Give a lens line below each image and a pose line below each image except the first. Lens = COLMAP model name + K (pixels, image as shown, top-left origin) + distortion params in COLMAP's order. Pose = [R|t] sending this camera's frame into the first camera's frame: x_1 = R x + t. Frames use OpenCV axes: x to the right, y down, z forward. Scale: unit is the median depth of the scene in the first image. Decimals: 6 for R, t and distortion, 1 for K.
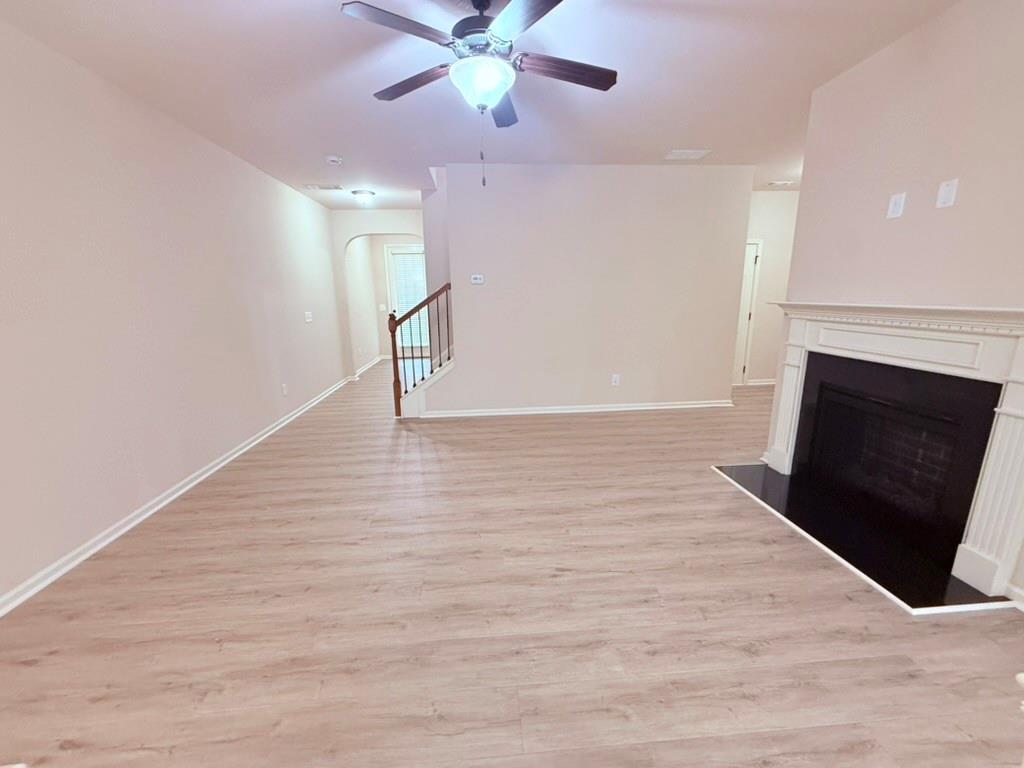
lens RADIAL K [[407.2, 0, 508.6], [0, 407.2, 381.5], [0, 0, 1]] dist [0.001756, -0.000439]
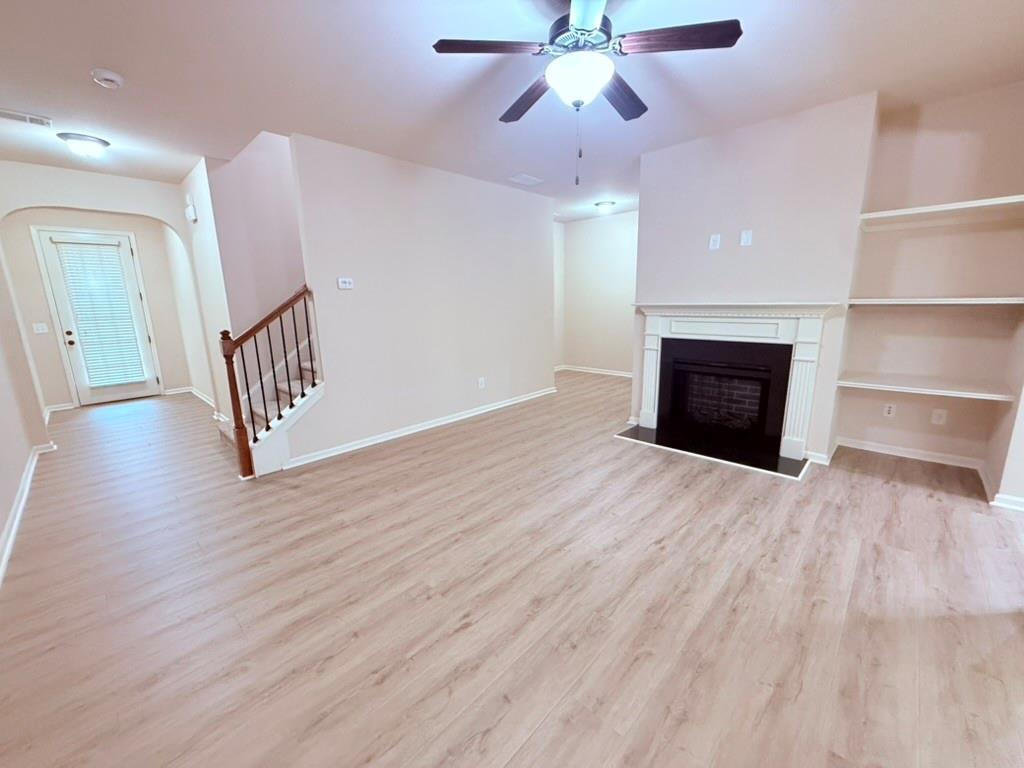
lens RADIAL K [[407.2, 0, 509.5], [0, 407.2, 383.2], [0, 0, 1]] dist [0.001756, -0.000439]
pose [[0.751045, -0.137175, 0.645844, -0.601547], [0.150315, 0.988017, 0.035052, -0.049148], [-0.642913, 0.070754, 0.762664, 0.273232]]
